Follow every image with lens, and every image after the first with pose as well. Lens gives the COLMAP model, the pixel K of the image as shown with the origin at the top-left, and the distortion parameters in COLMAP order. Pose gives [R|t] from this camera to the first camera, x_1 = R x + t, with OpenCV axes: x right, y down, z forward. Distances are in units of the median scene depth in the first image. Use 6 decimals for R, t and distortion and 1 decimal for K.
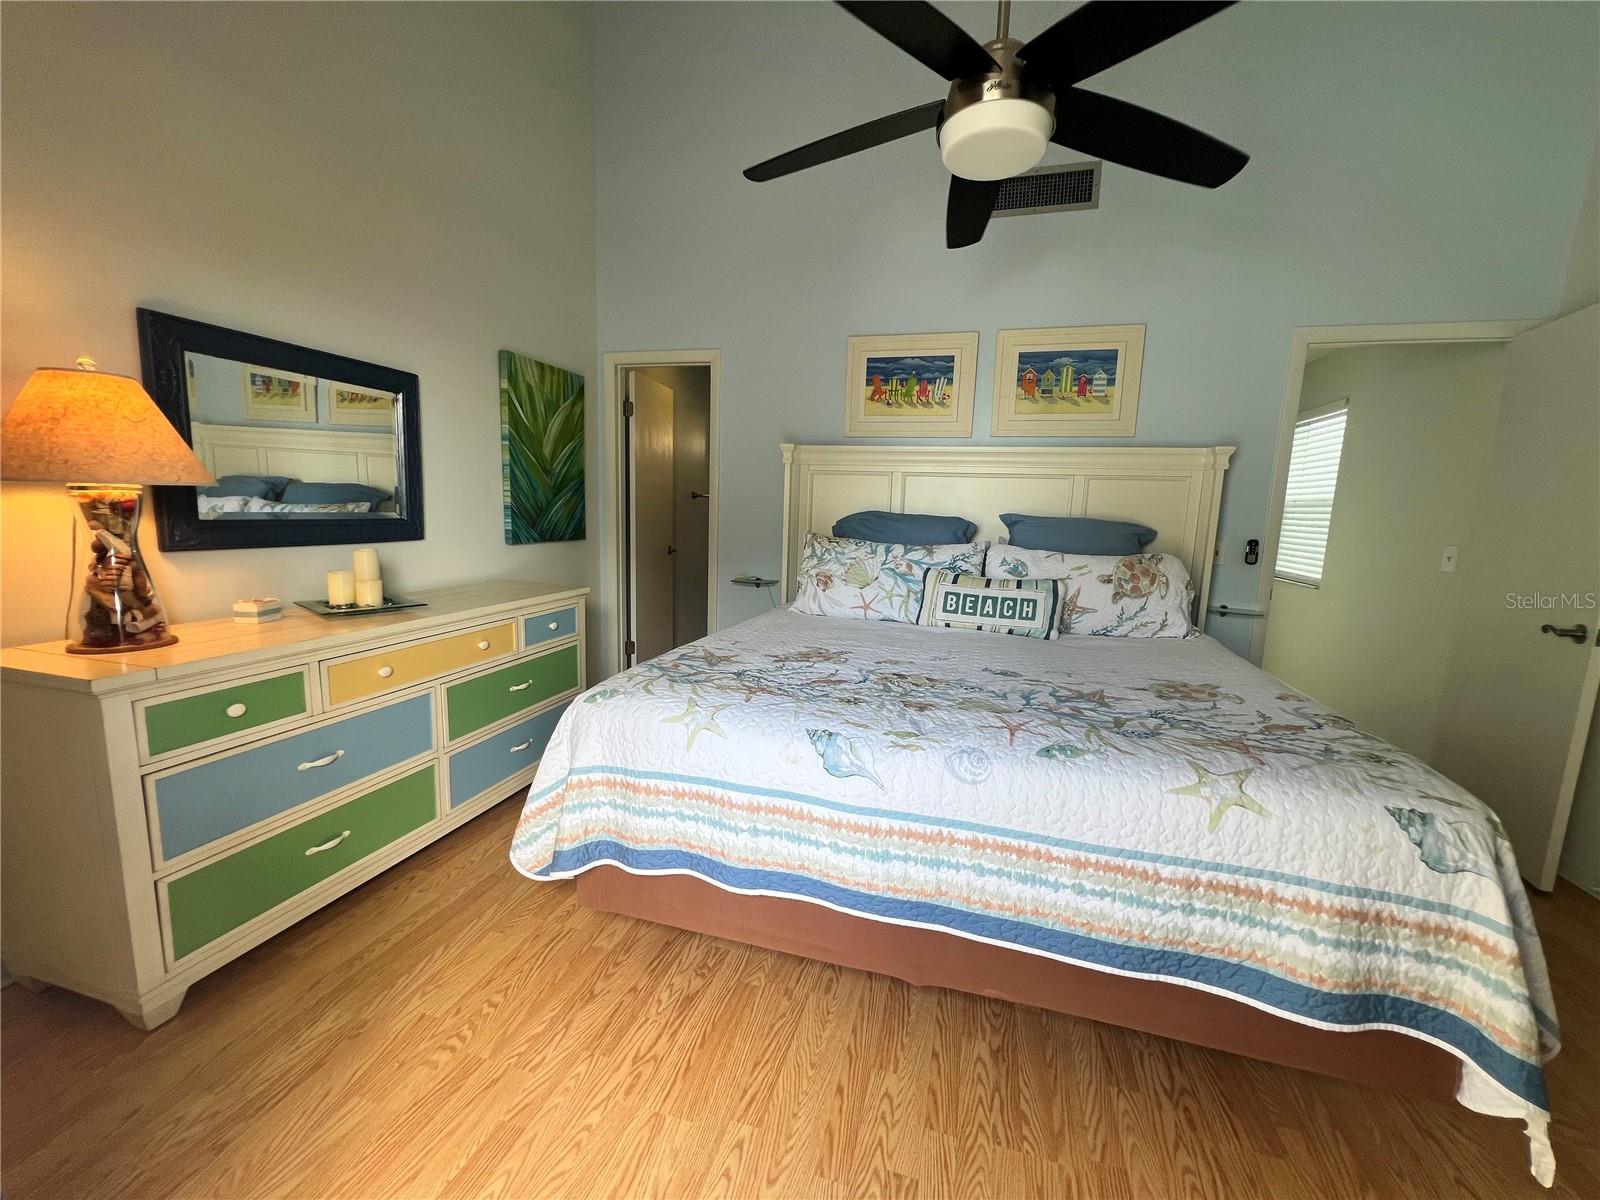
lens RADIAL K [[642.4, 0, 800.4], [0, 642.4, 601.4], [0, 0, 1]] dist [-0.001678, 0.000189]
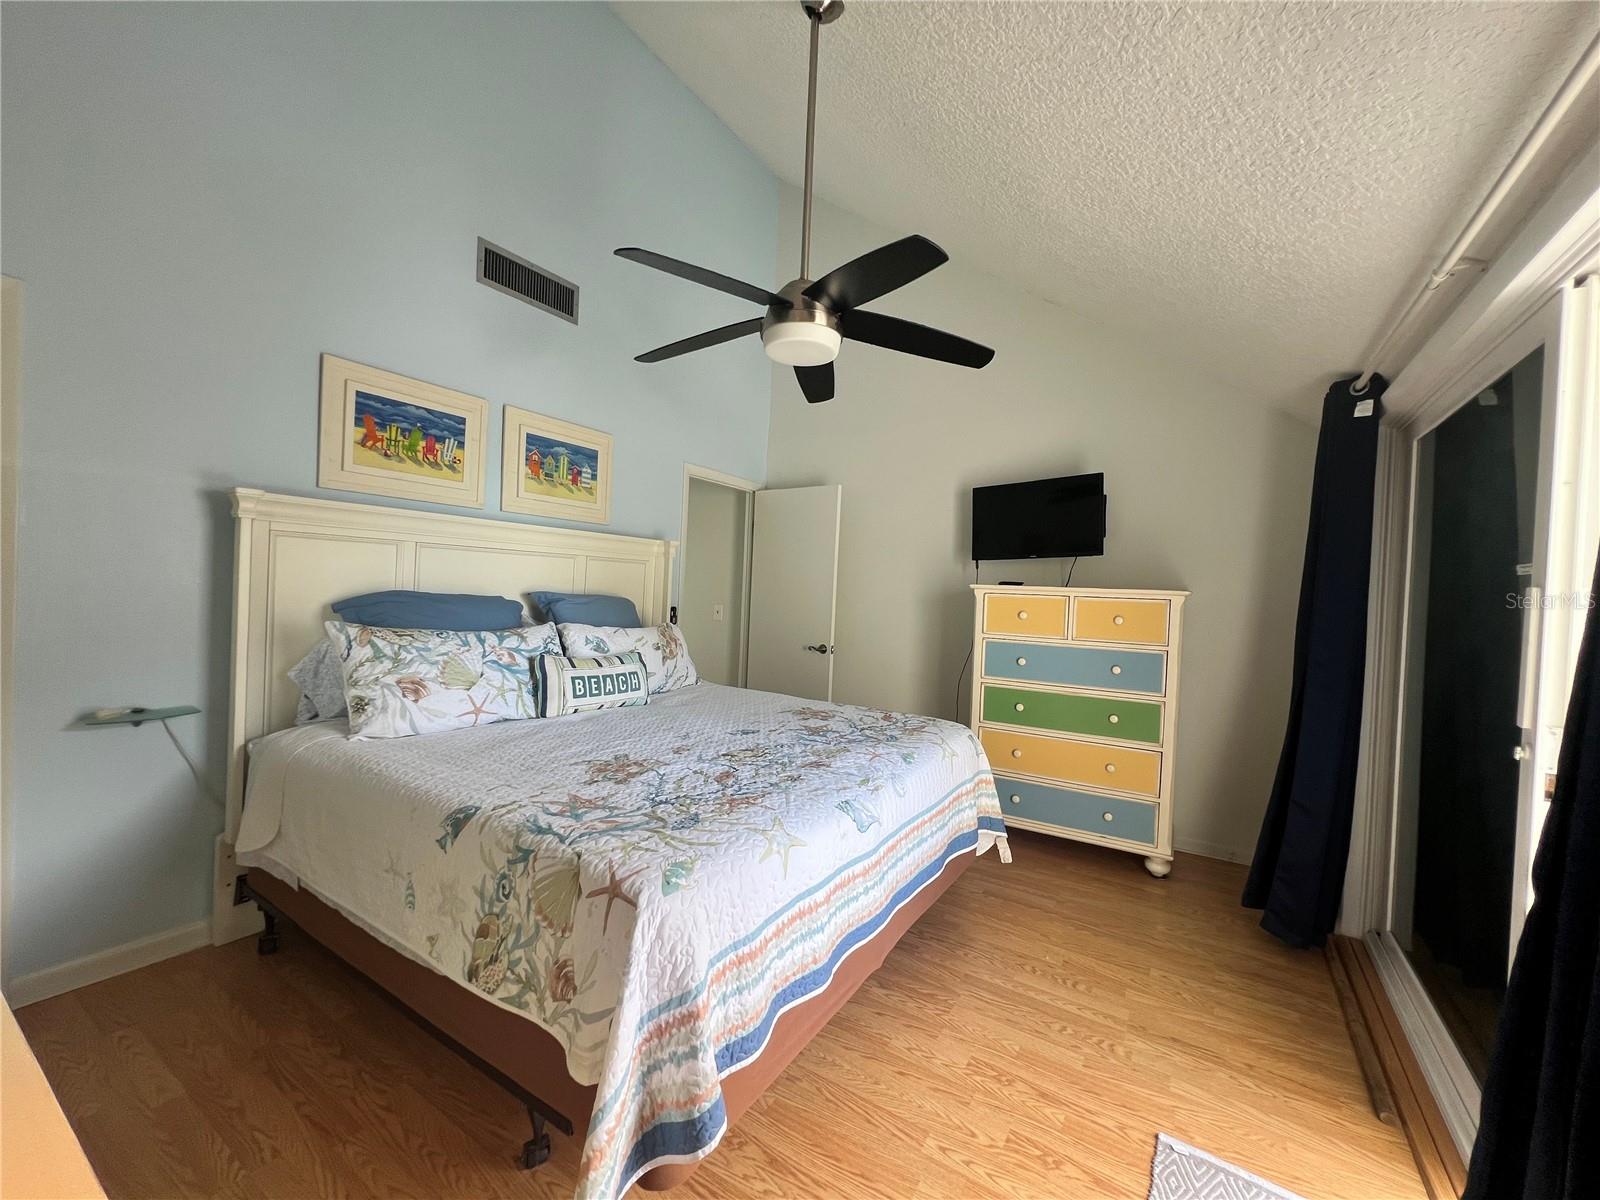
lens RADIAL K [[642.2, 0, 799.9], [0, 642.2, 599.4], [0, 0, 1]] dist [-0.003623, 0.000192]
pose [[0.278533, -0.036560, 0.959730, -0.610113], [0.105217, 0.994422, 0.007345, -0.103363], [-0.954646, 0.098934, 0.280827, 0.386894]]
